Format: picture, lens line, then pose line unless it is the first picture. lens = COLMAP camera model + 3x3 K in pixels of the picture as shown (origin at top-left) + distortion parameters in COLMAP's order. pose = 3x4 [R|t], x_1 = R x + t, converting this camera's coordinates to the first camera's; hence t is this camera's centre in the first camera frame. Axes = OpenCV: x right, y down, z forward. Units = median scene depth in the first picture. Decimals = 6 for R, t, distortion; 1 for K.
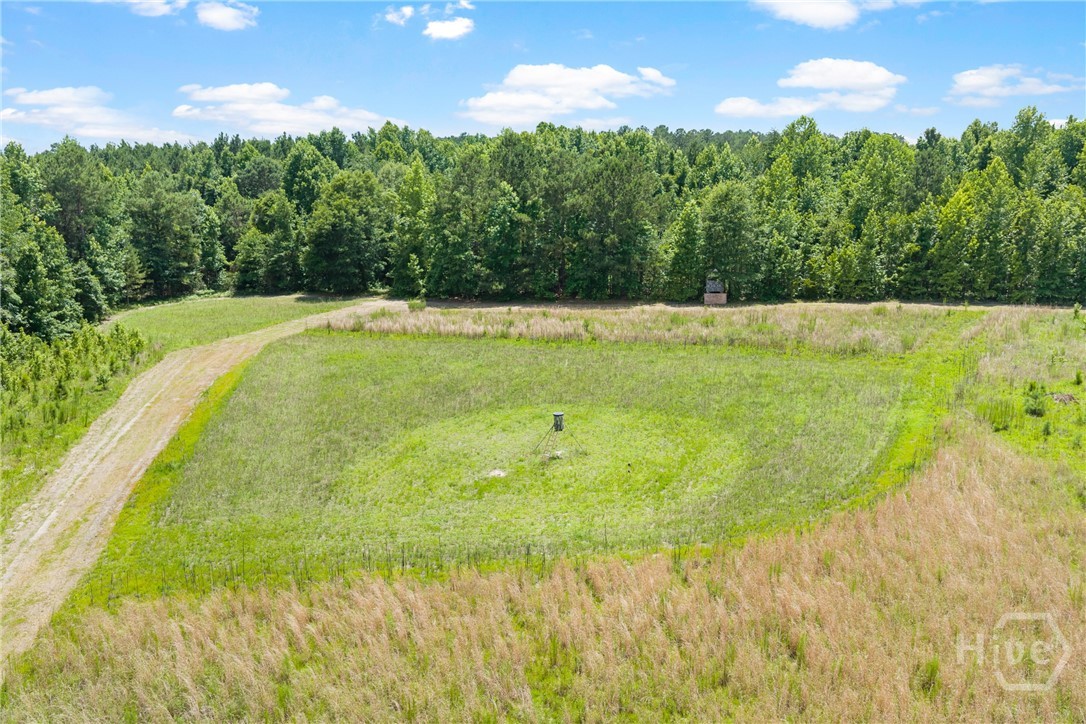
lens RADIAL K [[885.3, 0, 543.0], [0, 885.3, 362.0], [0, 0, 1]] dist [0.035946, -0.004458]
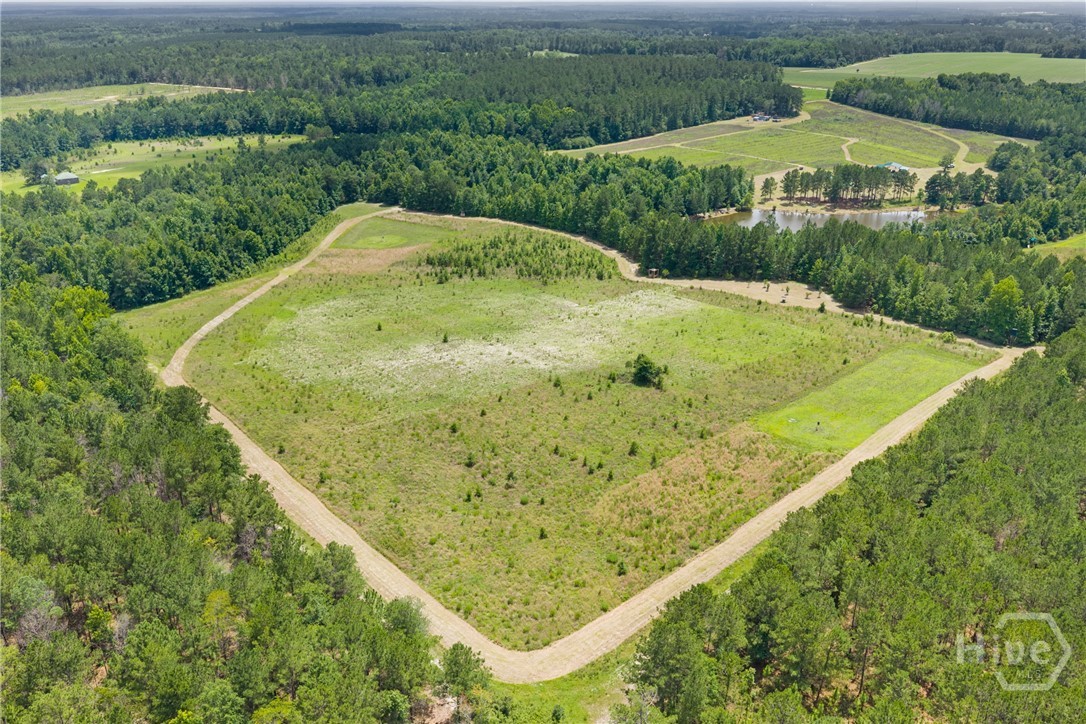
lens RADIAL K [[885.3, 0, 543.0], [0, 885.3, 362.0], [0, 0, 1]] dist [0.035946, -0.004458]
pose [[0.963796, 0.111014, -0.242430, 1.523204], [-0.067356, 0.981085, 0.181480, -0.159239], [0.257992, -0.158581, 0.953044, -2.809615]]
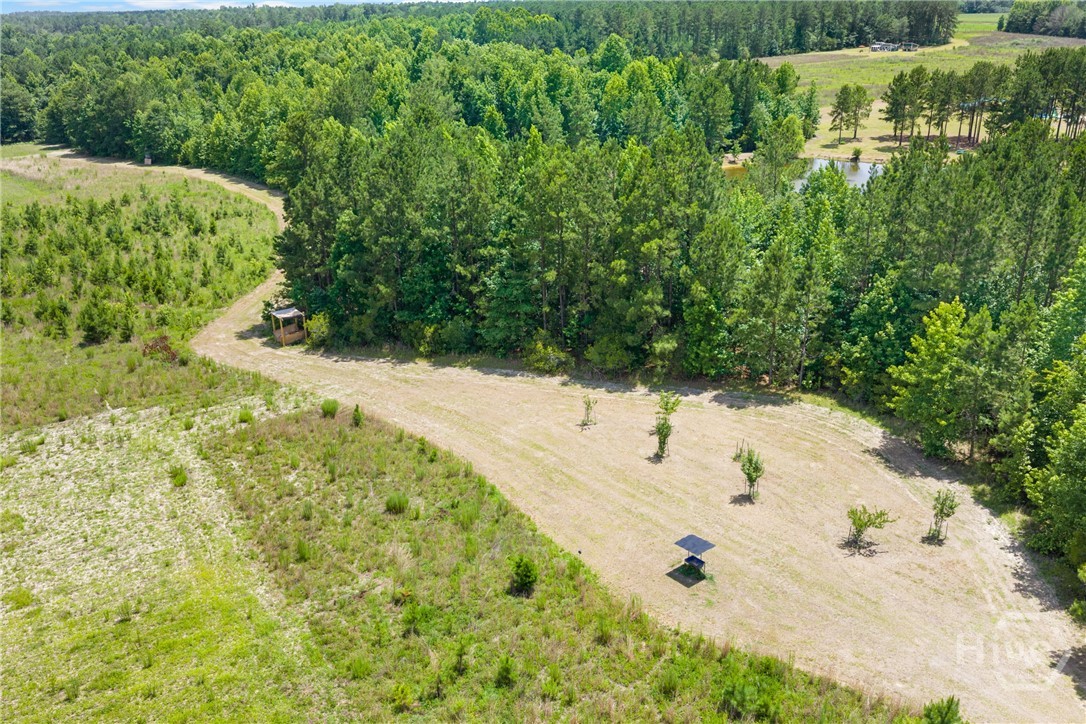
lens RADIAL K [[885.3, 0, 543.0], [0, 885.3, 362.0], [0, 0, 1]] dist [0.035946, -0.004458]
pose [[0.912049, 0.150260, -0.381562, 1.632917], [-0.082702, 0.978730, 0.187745, -0.072615], [0.401656, -0.139677, 0.905076, -0.460844]]
